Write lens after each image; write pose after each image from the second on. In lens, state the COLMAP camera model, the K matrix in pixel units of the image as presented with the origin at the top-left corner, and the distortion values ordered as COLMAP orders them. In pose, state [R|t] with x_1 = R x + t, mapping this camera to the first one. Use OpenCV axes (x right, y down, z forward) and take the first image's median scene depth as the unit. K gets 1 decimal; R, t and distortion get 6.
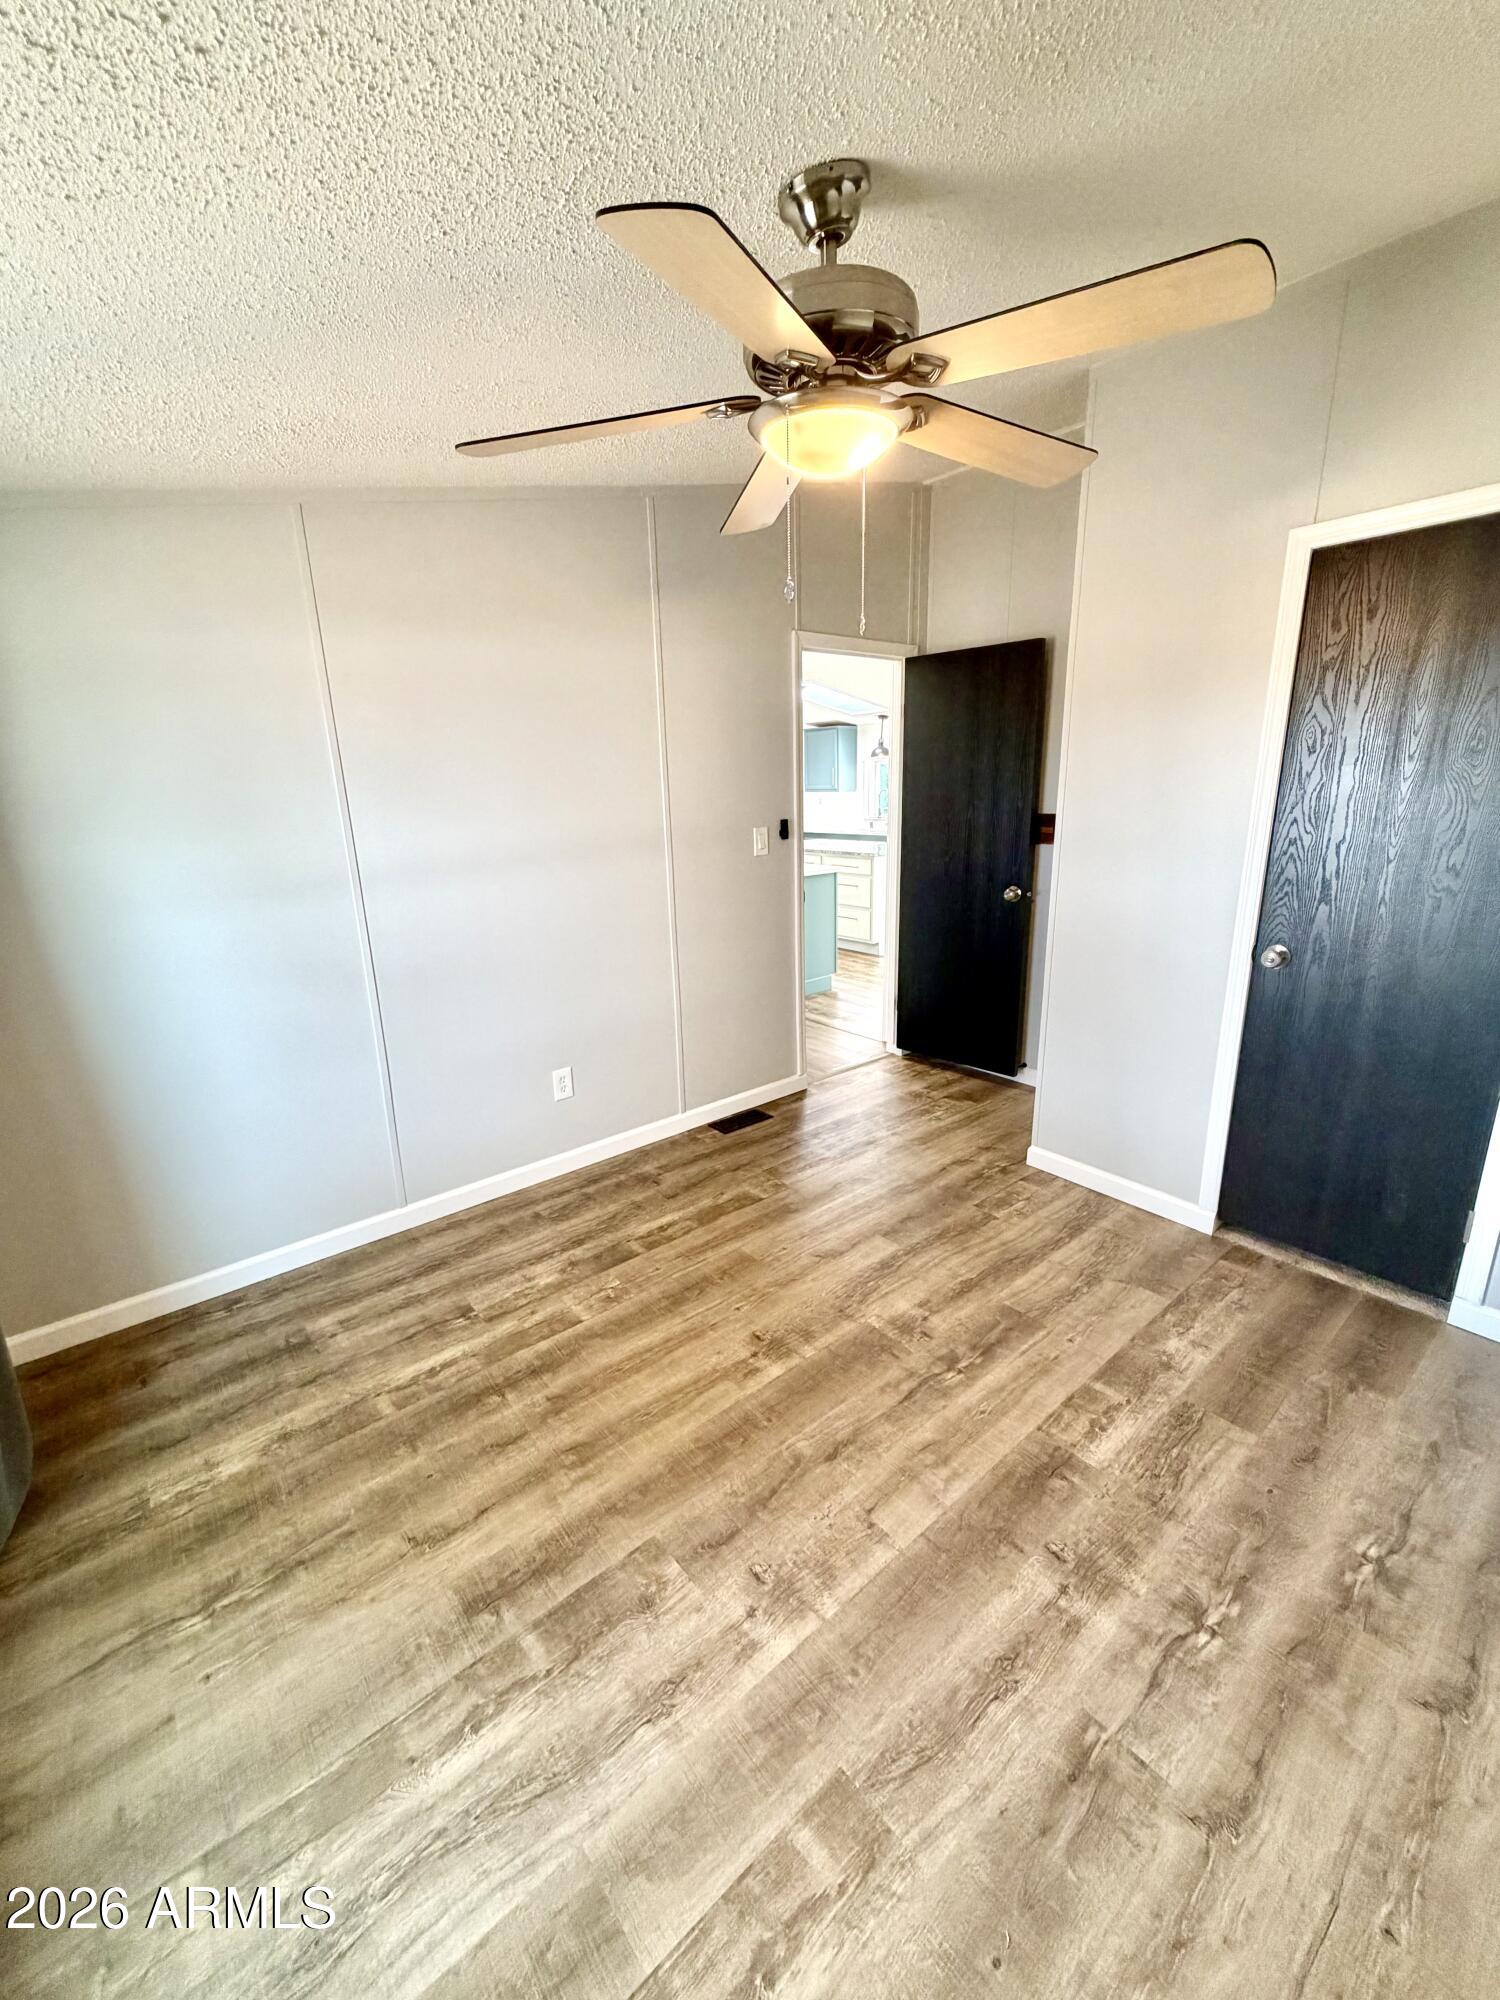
lens RADIAL K [[801.3, 0, 749.7], [0, 801.3, 1002.1], [0, 0, 1]] dist [0.002856, -0.000534]
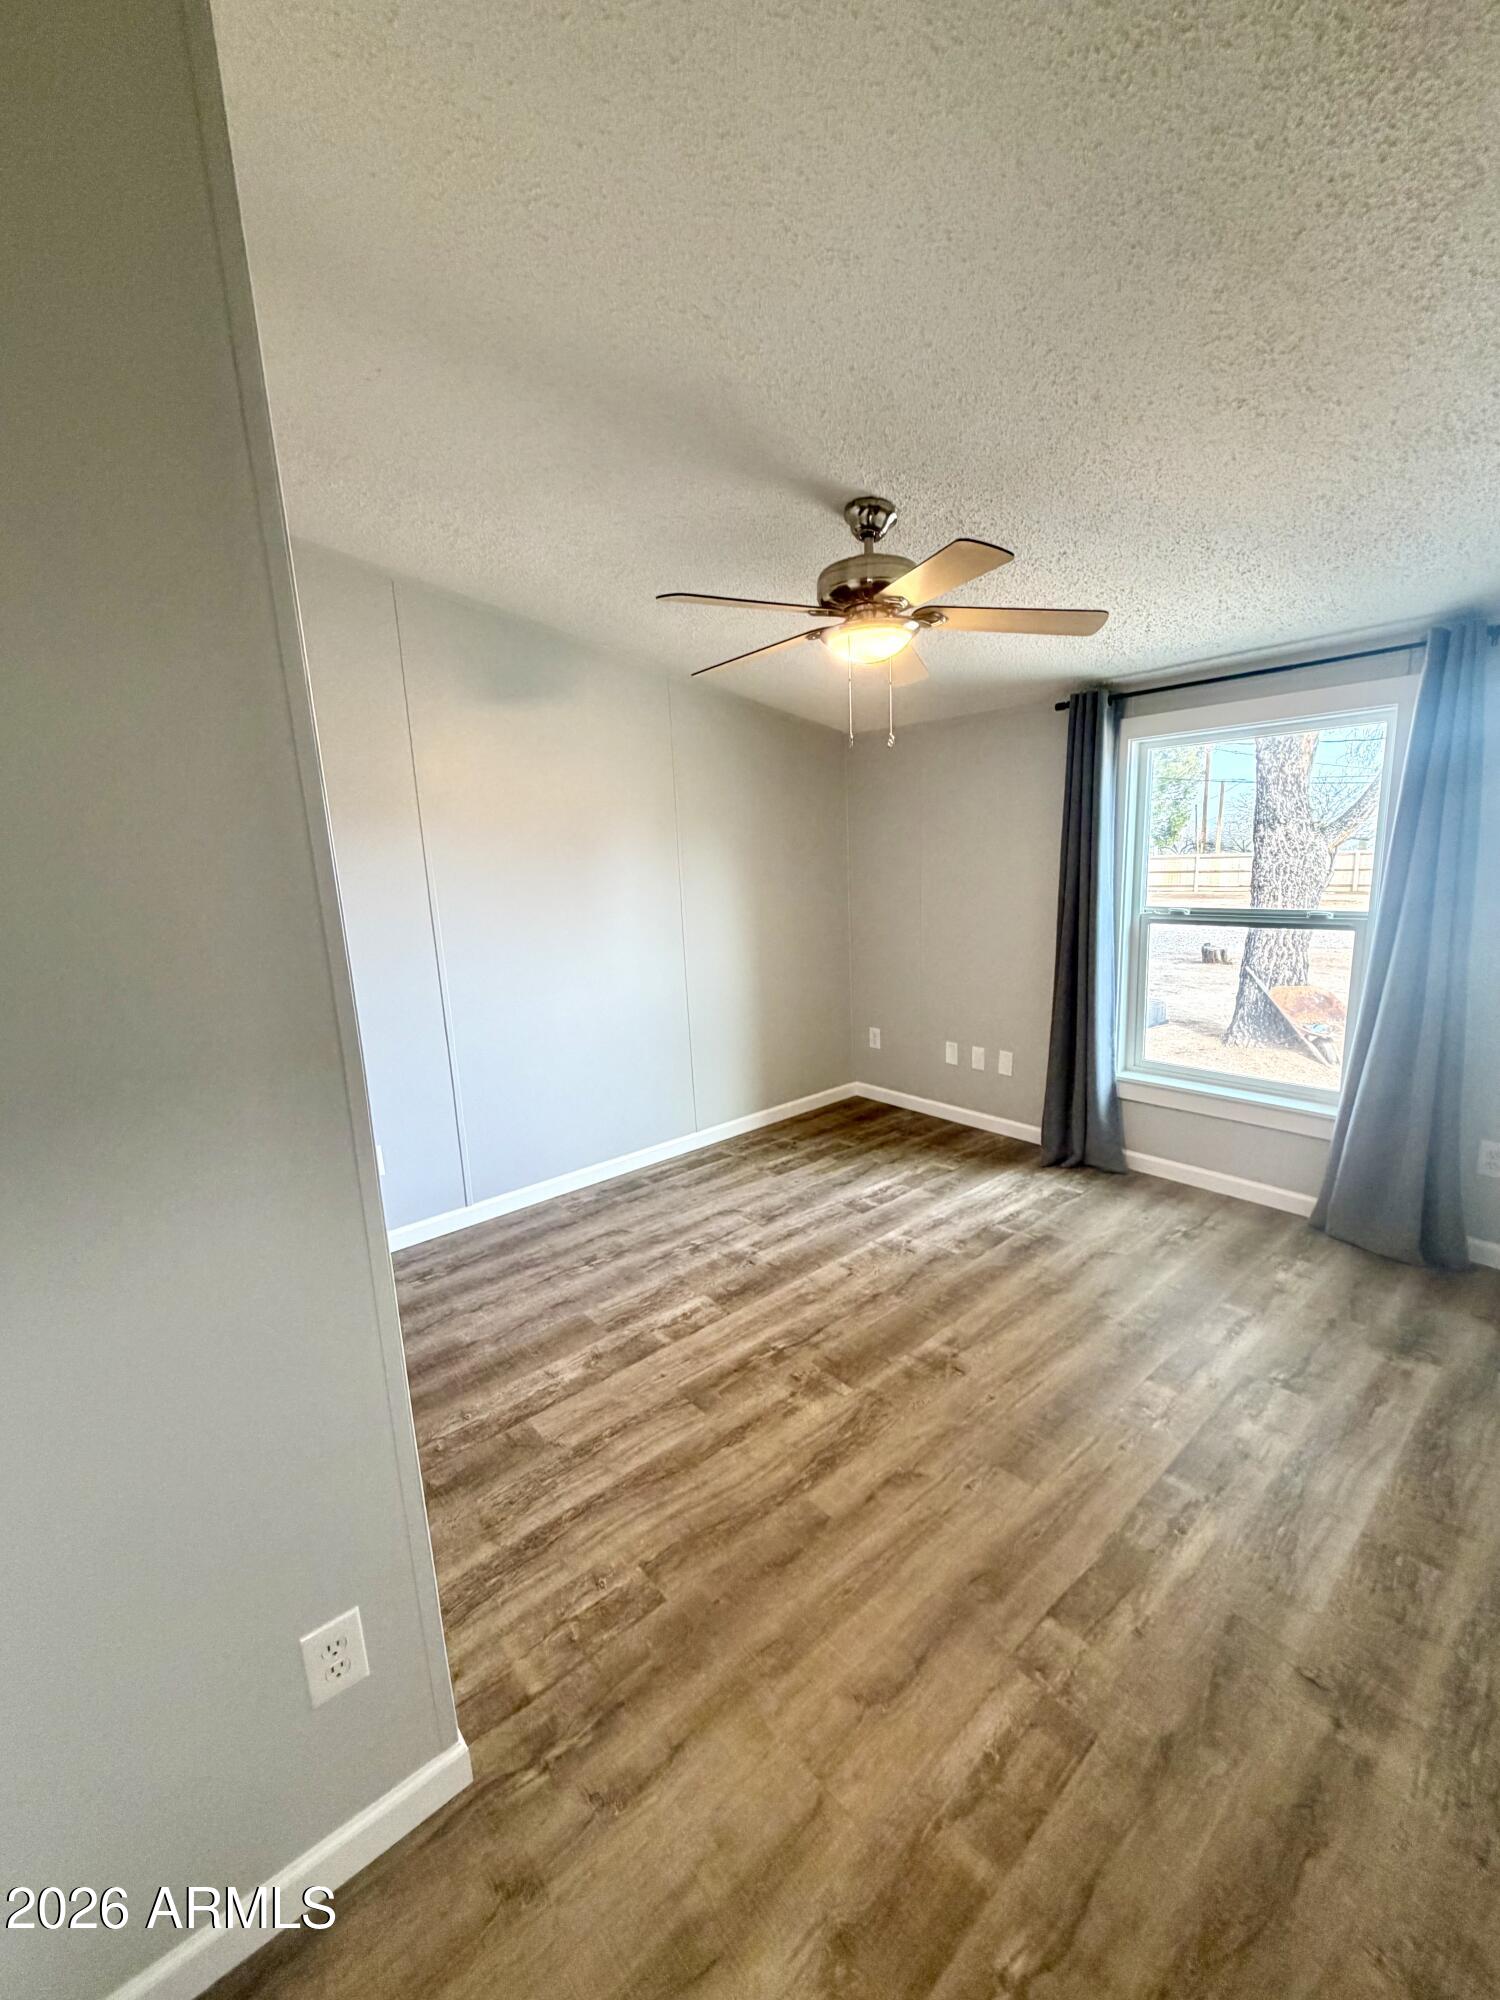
lens RADIAL K [[801.3, 0, 761.1], [0, 801.3, 992.0], [0, 0, 1]] dist [0.002856, -0.000534]
pose [[-0.997106, 0.074280, -0.016206, 0.281298], [0.059904, 0.898848, 0.434147, -0.557830], [0.046815, 0.431919, -0.900696, 1.979080]]
